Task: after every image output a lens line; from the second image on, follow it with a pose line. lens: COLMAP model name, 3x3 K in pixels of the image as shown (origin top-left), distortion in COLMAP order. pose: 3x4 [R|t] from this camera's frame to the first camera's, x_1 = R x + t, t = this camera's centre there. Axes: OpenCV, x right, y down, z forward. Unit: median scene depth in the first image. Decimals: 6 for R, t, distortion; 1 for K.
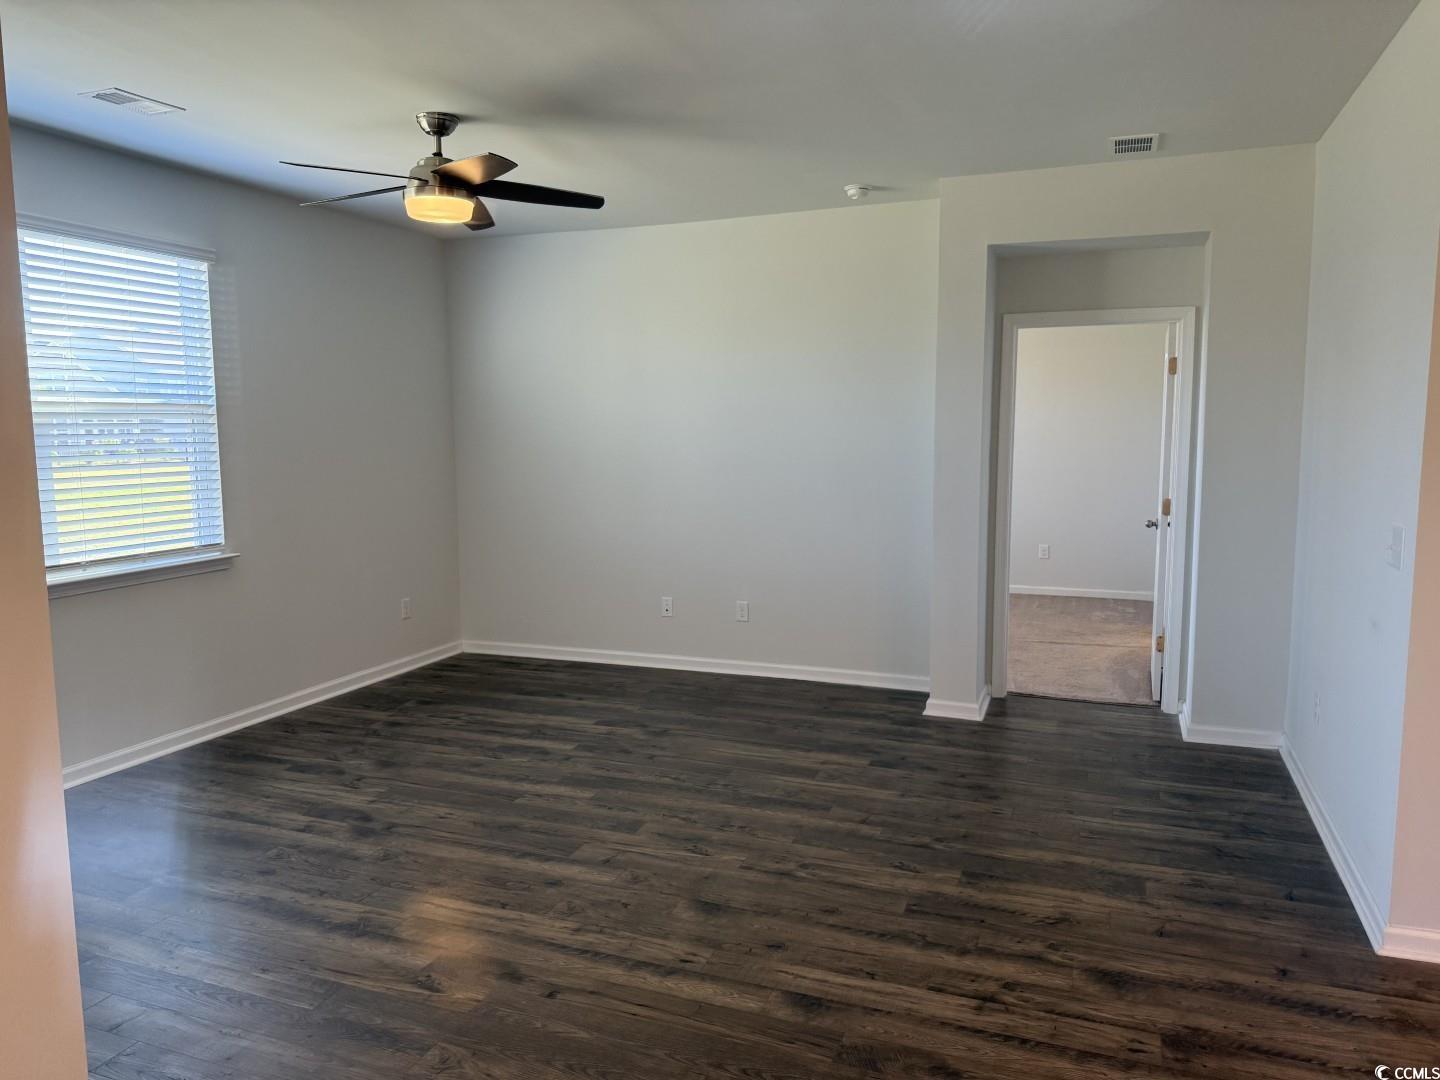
lens RADIAL K [[1013.6, 0, 738.3], [0, 1013.6, 531.5], [0, 0, 1]] dist [0.064549, -0.082059]
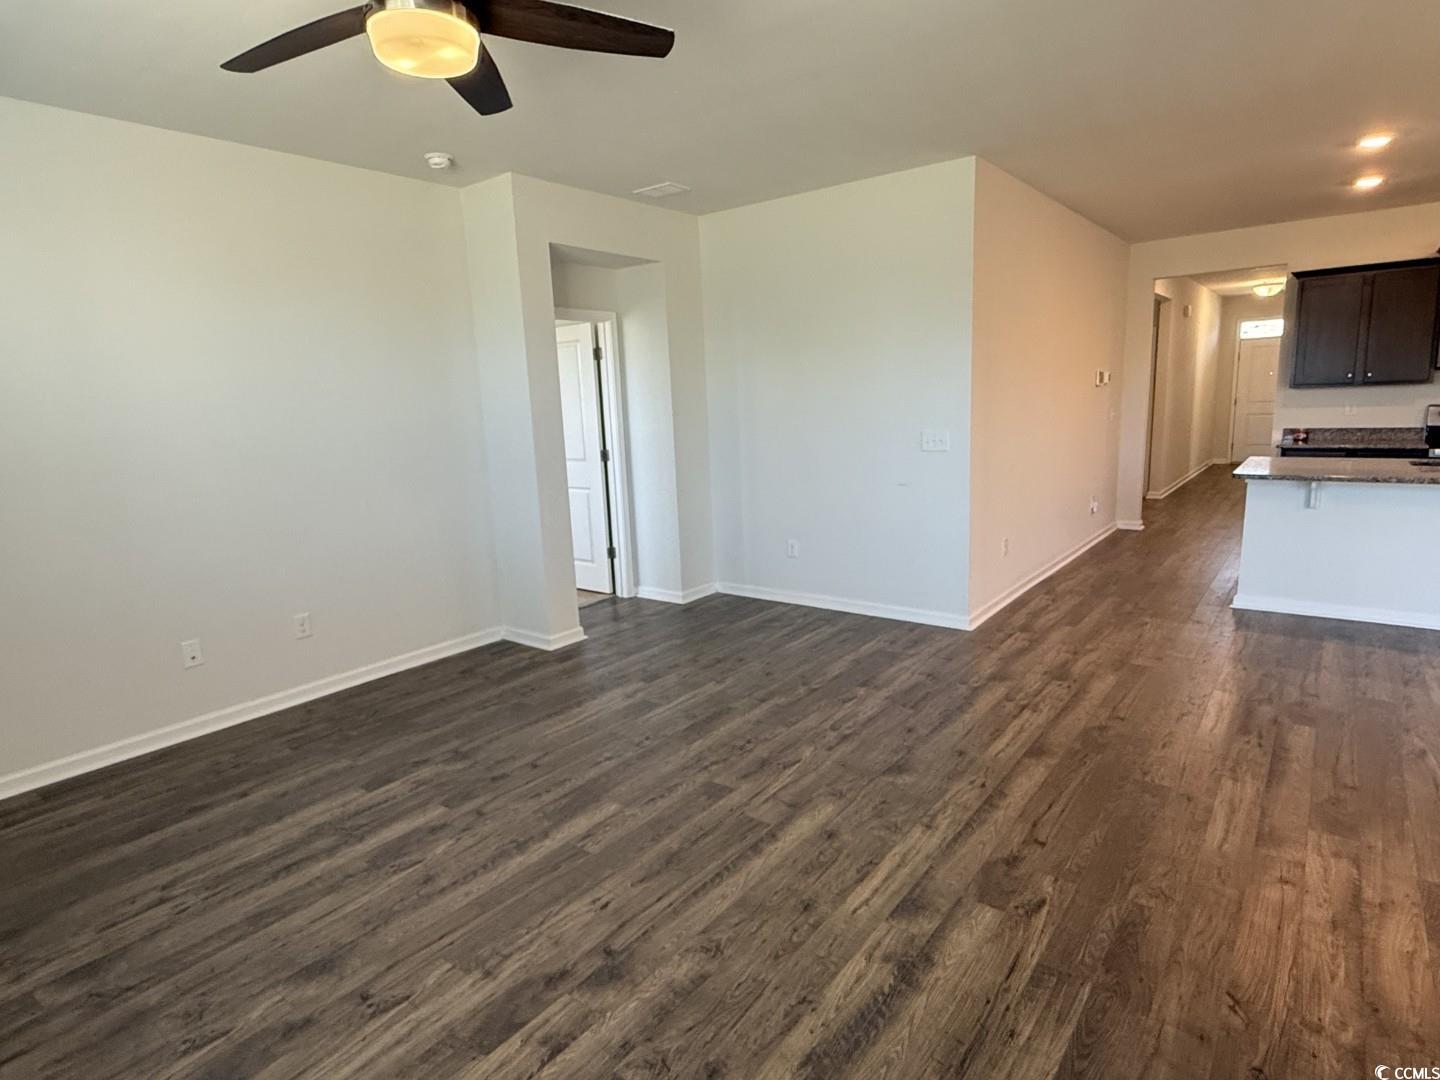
lens RADIAL K [[776.6, 0, 718.2], [0, 776.6, 531.1], [0, 0, 1]] dist [0.002457, -0.002387]
pose [[0.307038, -0.169869, 0.936414, -0.692711], [0.140206, 0.981279, 0.132036, -0.052097], [-0.941313, 0.090751, 0.325107, 0.651318]]
